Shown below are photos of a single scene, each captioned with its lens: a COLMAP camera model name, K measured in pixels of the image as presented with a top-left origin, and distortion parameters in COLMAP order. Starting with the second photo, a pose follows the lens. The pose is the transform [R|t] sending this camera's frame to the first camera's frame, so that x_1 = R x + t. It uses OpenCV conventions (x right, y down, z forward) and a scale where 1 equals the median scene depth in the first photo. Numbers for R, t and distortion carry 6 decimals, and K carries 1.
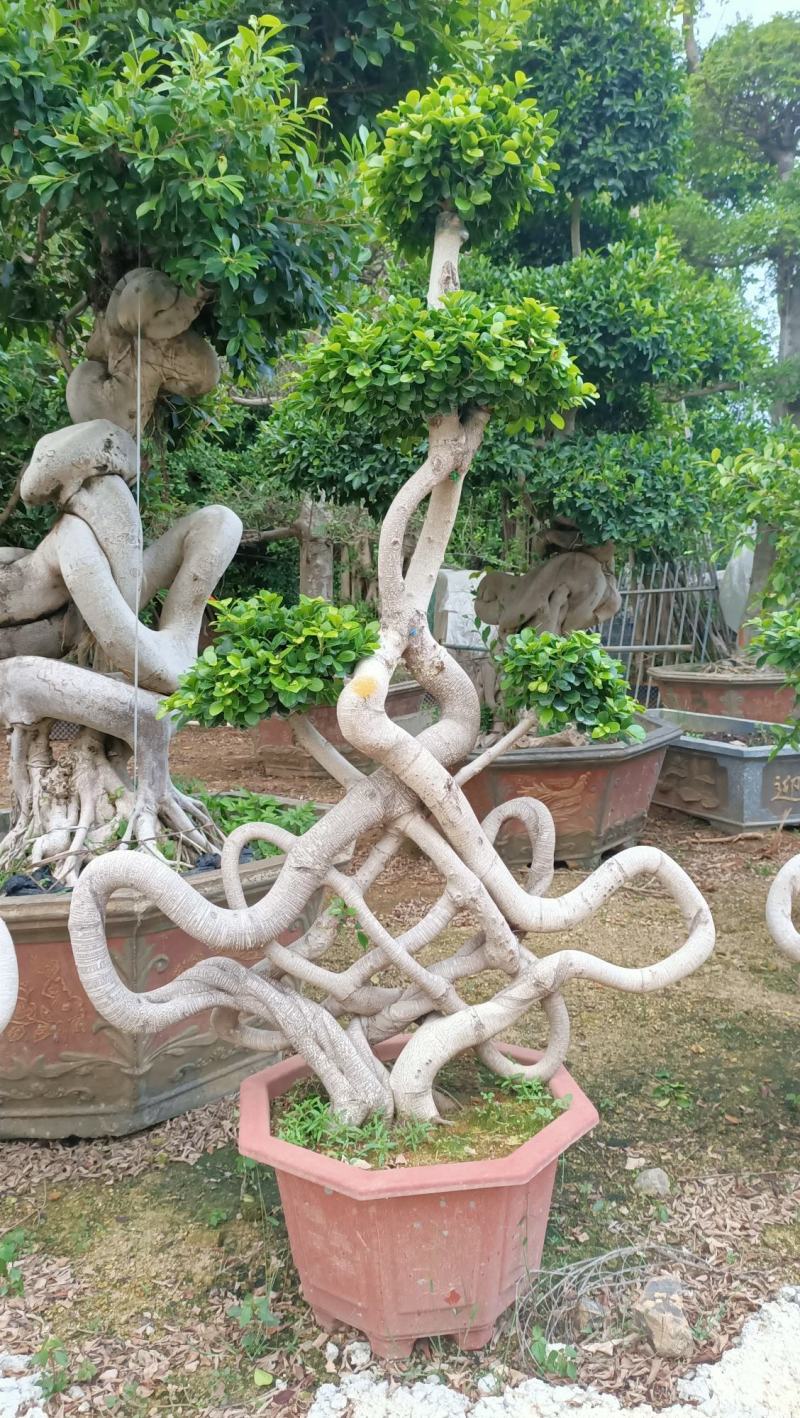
lens RADIAL K [[1060.3, 0, 408.3], [0, 1060.3, 711.2], [0, 0, 1]] dist [0.008580, -0.034448]
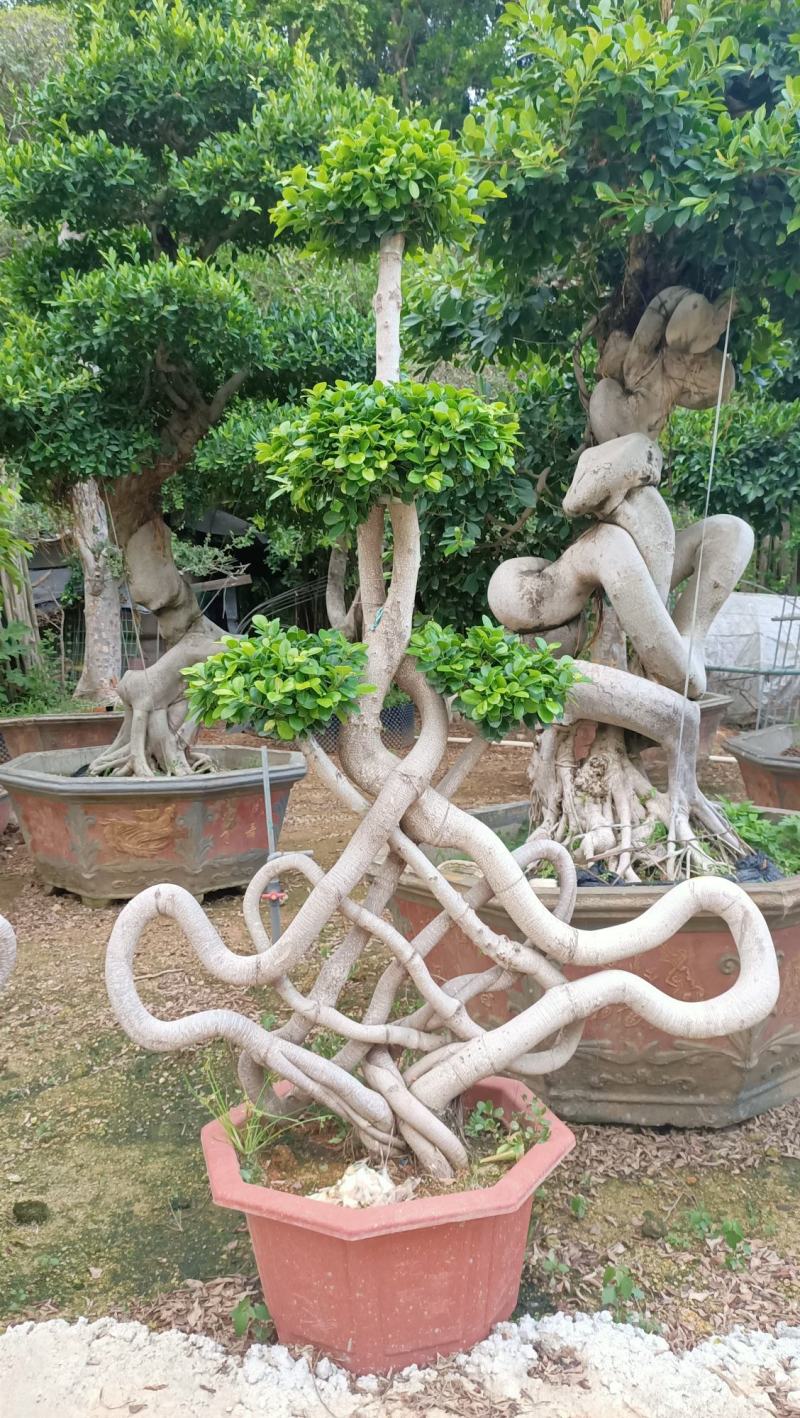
lens RADIAL K [[1060.3, 0, 401.6], [0, 1060.3, 710.9], [0, 0, 1]] dist [0.008580, -0.034448]
pose [[0.986550, 0.017726, -0.162497, -0.349750], [-0.021205, 0.999581, -0.019699, 0.022339], [0.162079, 0.022880, 0.986512, -0.054400]]
